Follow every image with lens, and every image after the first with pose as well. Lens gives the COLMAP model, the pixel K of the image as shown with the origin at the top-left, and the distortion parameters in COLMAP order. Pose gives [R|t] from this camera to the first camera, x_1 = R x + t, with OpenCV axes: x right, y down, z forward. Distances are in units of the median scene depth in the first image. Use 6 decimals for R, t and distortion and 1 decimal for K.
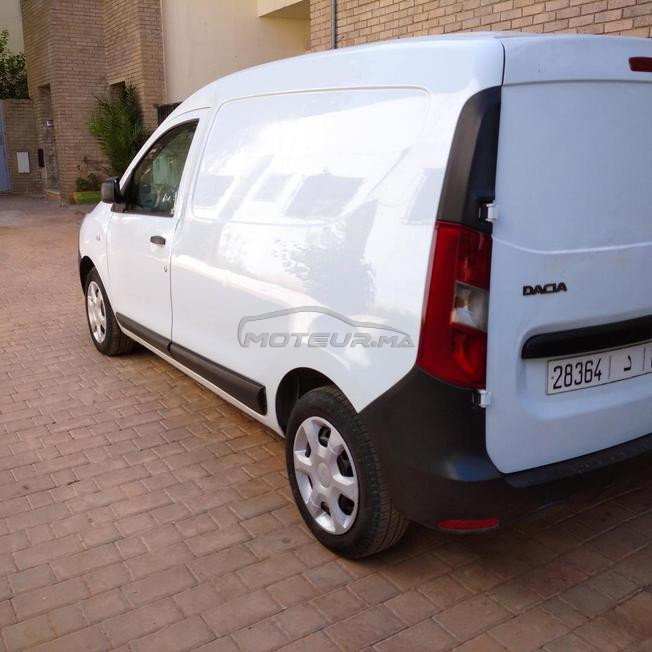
lens RADIAL K [[705.8, 0, 326.0], [0, 705.8, 326.0], [0, 0, 1]] dist [0.119336, -0.136502]
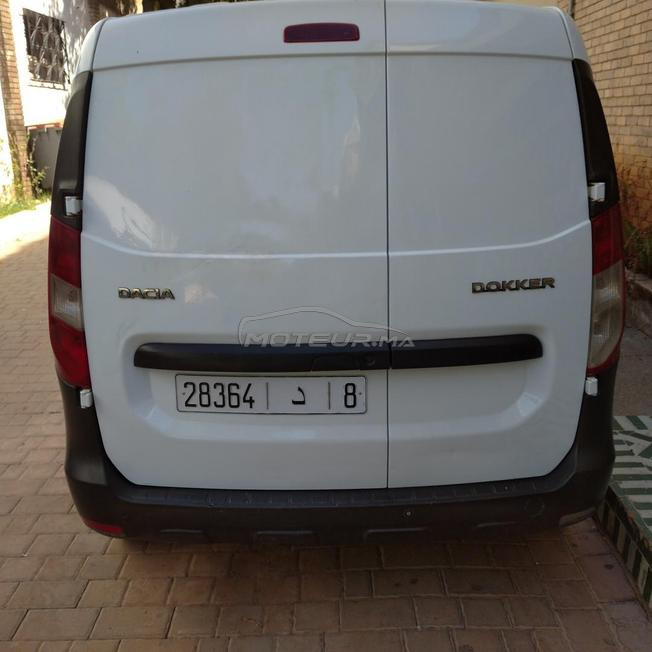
lens RADIAL K [[705.8, 0, 326.0], [0, 705.8, 326.0], [0, 0, 1]] dist [0.119336, -0.136502]
pose [[0.828818, 0.141262, -0.541392, 0.928721], [-0.120279, 0.989966, 0.074169, -0.099407], [0.546437, 0.003646, 0.837492, 0.339988]]
